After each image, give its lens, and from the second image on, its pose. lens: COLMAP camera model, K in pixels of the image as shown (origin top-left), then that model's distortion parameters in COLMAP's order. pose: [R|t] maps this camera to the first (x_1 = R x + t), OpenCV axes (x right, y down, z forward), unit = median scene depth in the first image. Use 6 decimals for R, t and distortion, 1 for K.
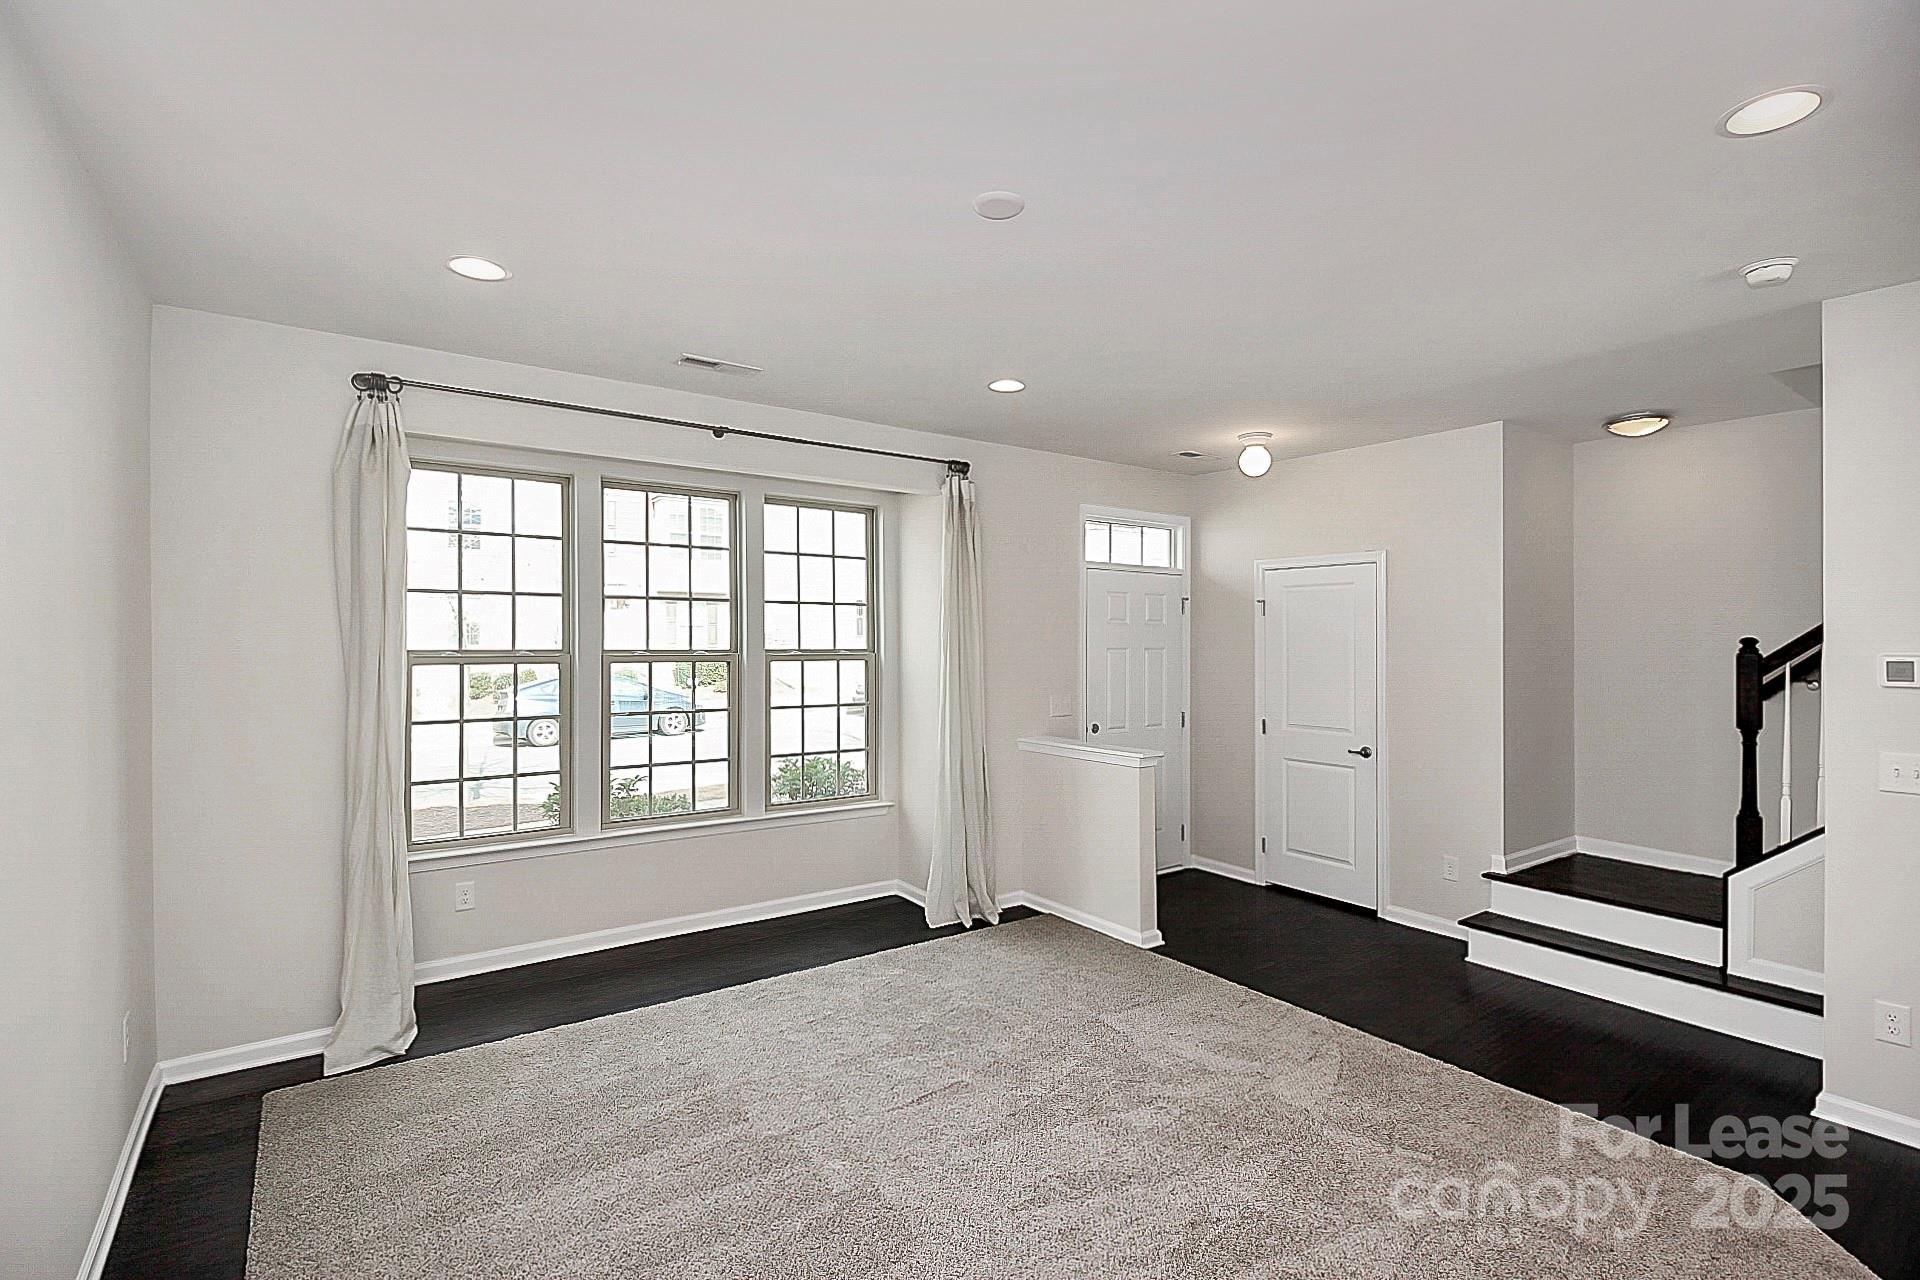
lens RADIAL K [[909.0, 0, 960.0], [0, 909.0, 640.0], [0, 0, 1]] dist [-0.000537, -0.000333]
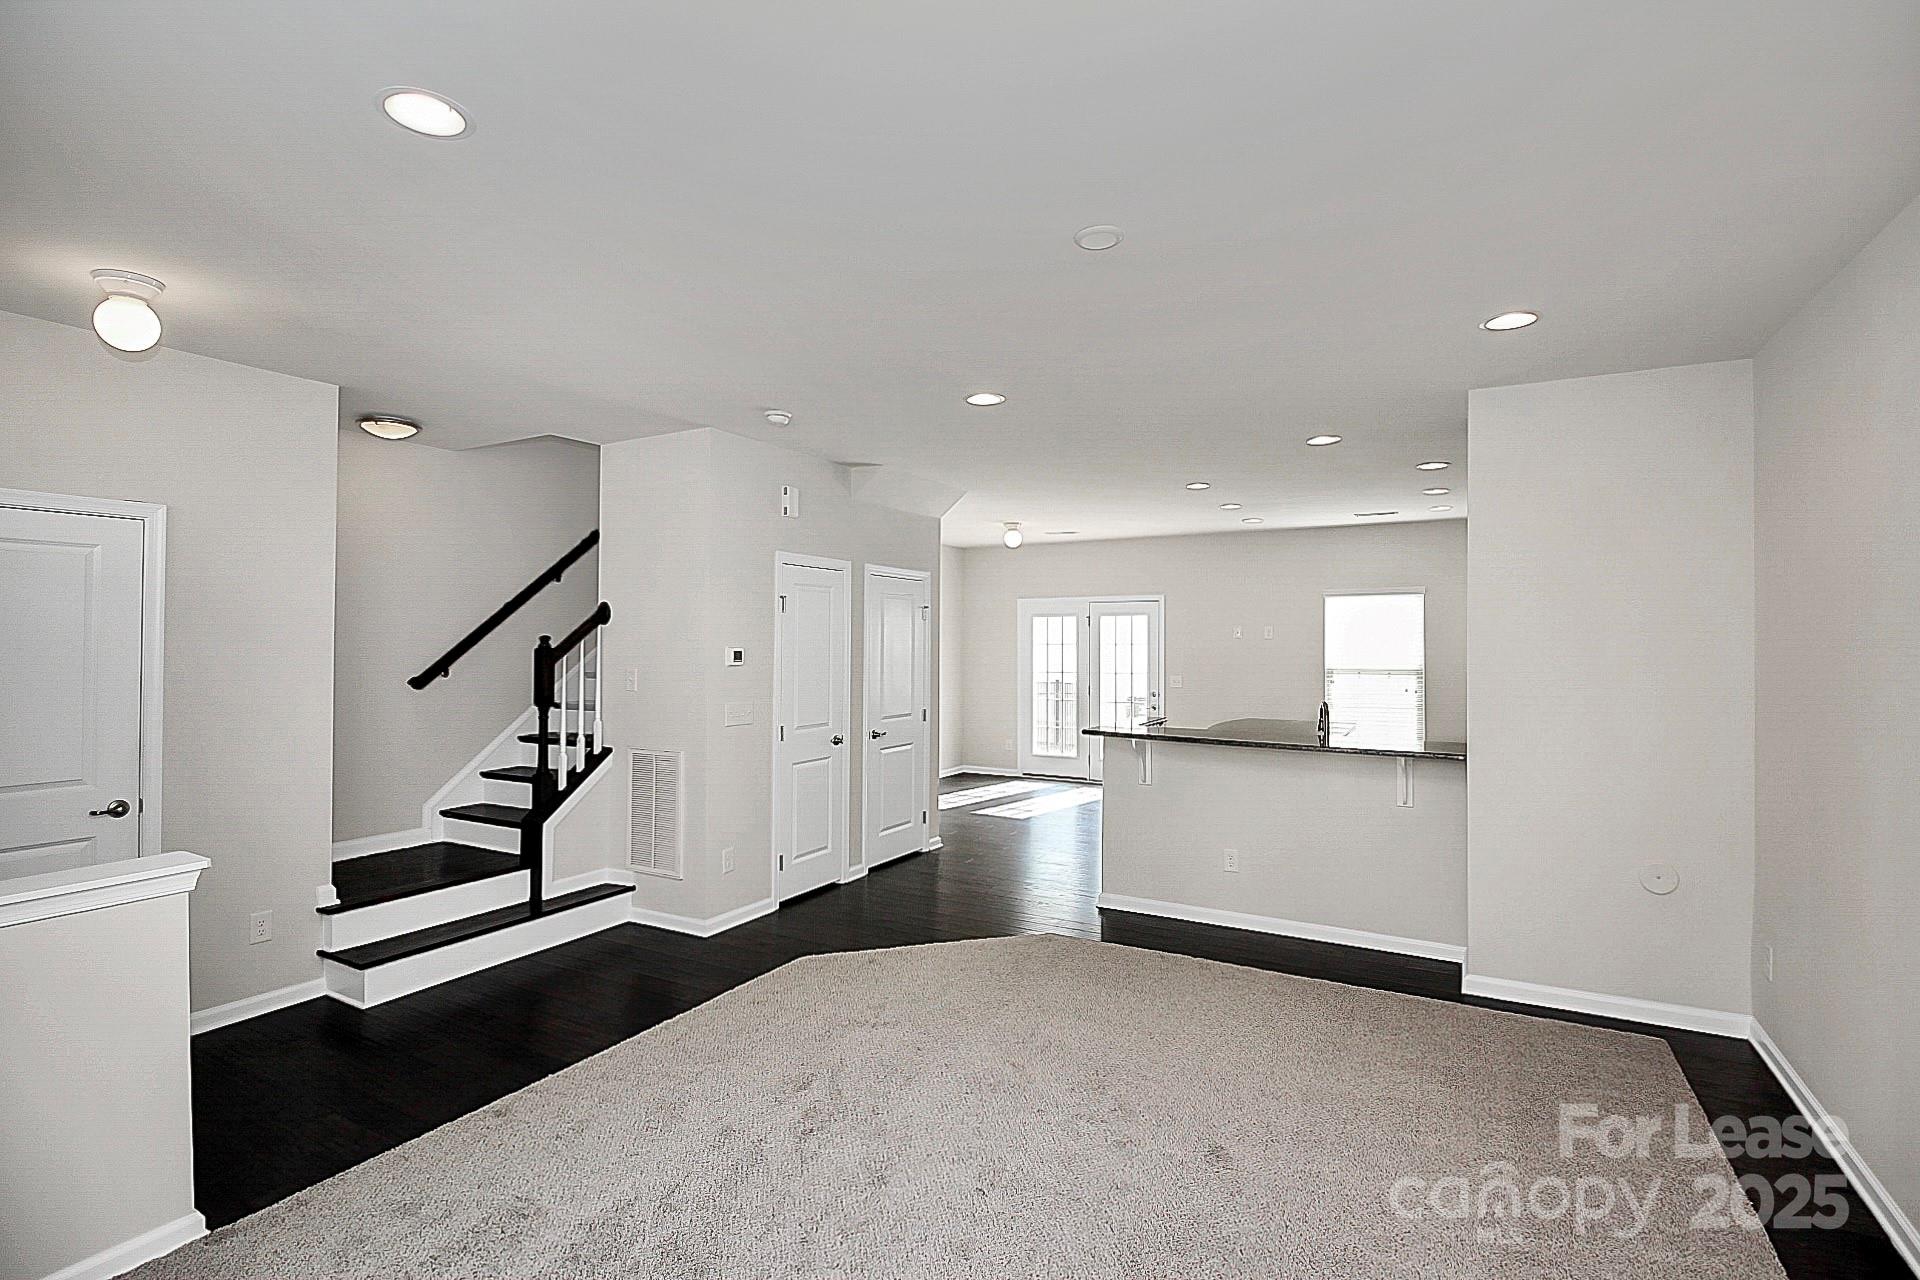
lens RADIAL K [[909.0, 0, 960.0], [0, 909.0, 640.0], [0, 0, 1]] dist [-0.000537, -0.000333]
pose [[-0.403031, -0.014423, 0.915073, -0.463576], [-0.012357, 0.999870, 0.010317, -0.014080], [-0.915103, -0.007149, -0.403157, 0.841781]]
